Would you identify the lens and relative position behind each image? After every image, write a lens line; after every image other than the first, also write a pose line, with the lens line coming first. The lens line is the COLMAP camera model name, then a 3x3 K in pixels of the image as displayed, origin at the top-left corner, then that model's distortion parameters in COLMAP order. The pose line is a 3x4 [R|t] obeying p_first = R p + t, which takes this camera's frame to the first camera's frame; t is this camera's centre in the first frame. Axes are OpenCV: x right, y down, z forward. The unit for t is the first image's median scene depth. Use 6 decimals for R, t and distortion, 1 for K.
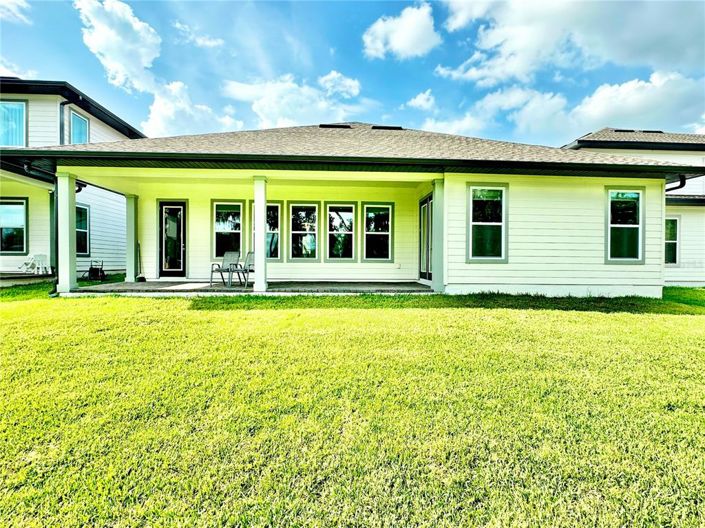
lens RADIAL K [[352.0, 0, 352.5], [0, 352.0, 264.0], [0, 0, 1]] dist [0.002639, -0.000017]
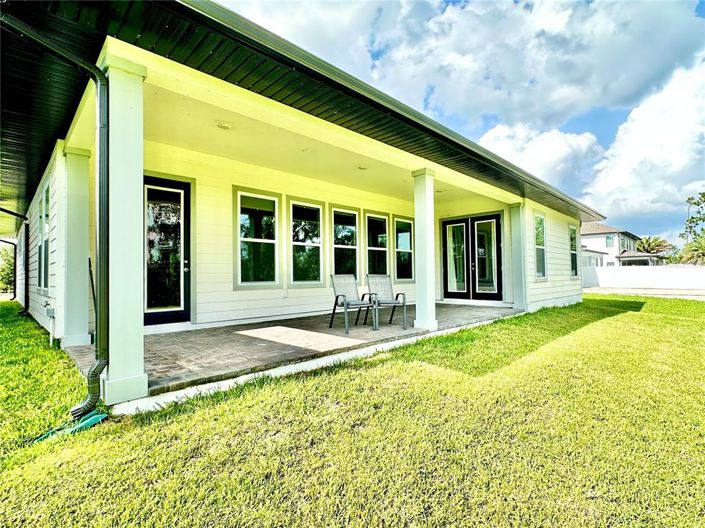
lens RADIAL K [[352.0, 0, 352.5], [0, 352.0, 264.0], [0, 0, 1]] dist [0.002639, -0.000017]
pose [[0.755628, 0.004878, 0.654983, -0.639801], [0.021581, 0.999244, -0.032340, -0.028005], [-0.654646, 0.038572, 0.754951, 0.427598]]
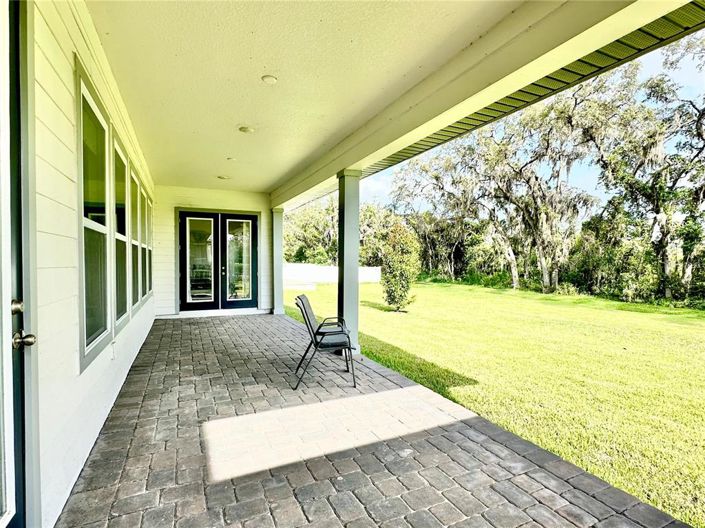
lens RADIAL K [[352.0, 0, 352.5], [0, 352.0, 264.0], [0, 0, 1]] dist [0.002639, -0.000017]
pose [[-0.375296, -0.013714, 0.926804, -0.642825], [0.007970, 0.999806, 0.018021, -0.071372], [-0.926871, 0.014150, -0.375114, 0.941611]]
